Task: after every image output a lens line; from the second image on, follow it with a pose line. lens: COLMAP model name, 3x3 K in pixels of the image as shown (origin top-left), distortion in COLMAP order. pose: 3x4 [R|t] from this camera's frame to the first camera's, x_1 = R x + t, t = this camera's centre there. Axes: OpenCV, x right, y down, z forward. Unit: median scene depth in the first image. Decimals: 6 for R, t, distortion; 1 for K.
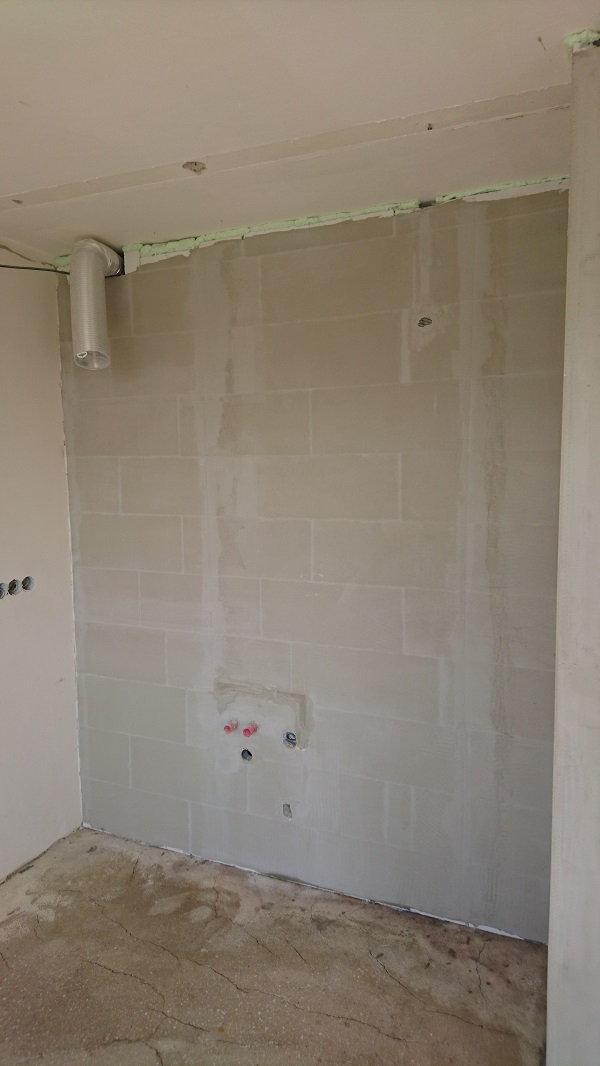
lens RADIAL K [[676.9, 0, 295.3], [0, 676.9, 529.1], [0, 0, 1]] dist [0.122598, -0.153096]
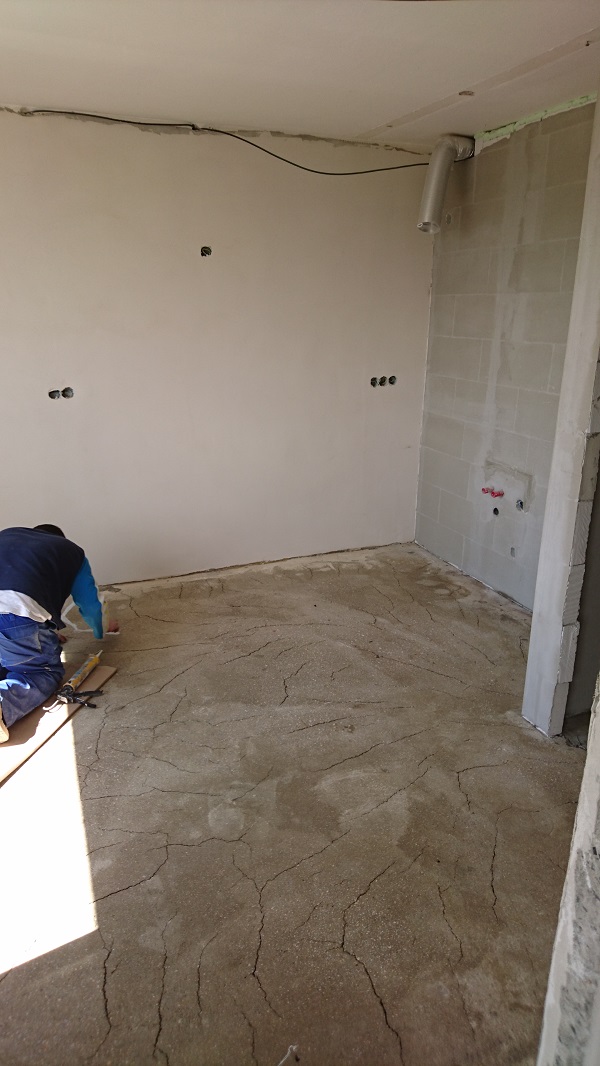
lens RADIAL K [[676.9, 0, 295.3], [0, 676.9, 529.1], [0, 0, 1]] dist [0.122598, -0.153096]
pose [[0.709997, 0.231705, -0.664995, 0.641667], [-0.081320, 0.964979, 0.249405, 0.038890], [0.699494, -0.122999, 0.703974, -0.351429]]
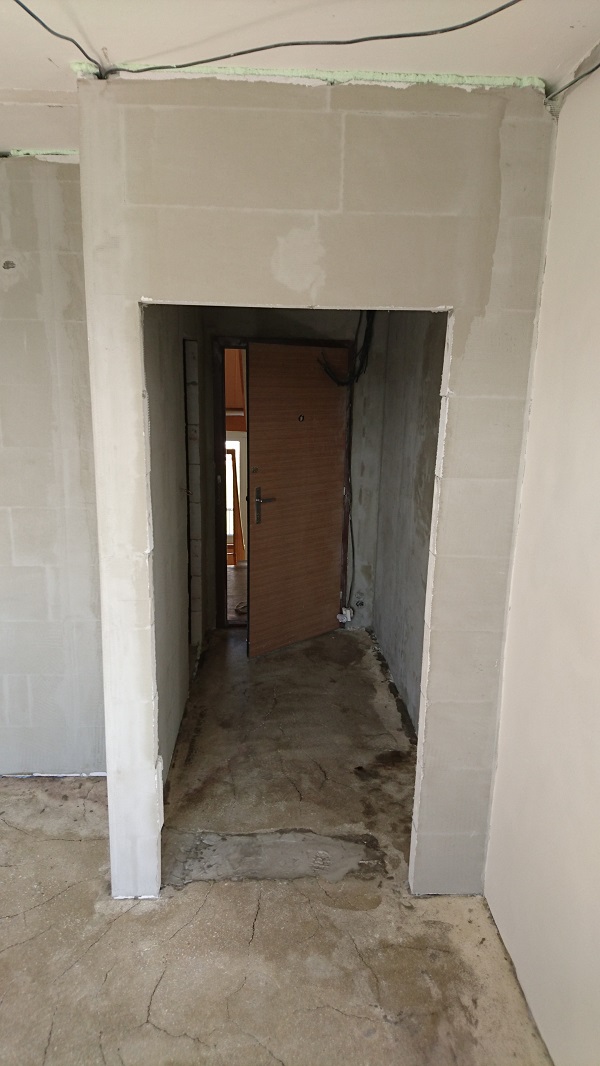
lens RADIAL K [[701.1, 0, 301.9], [0, 701.1, 522.4], [0, 0, 1]] dist [0.011771, -0.002469]
pose [[0.902954, -0.066957, 0.424489, 0.097129], [0.016838, 0.992541, 0.120743, -0.019460], [-0.429408, -0.101878, 0.897346, -0.234953]]
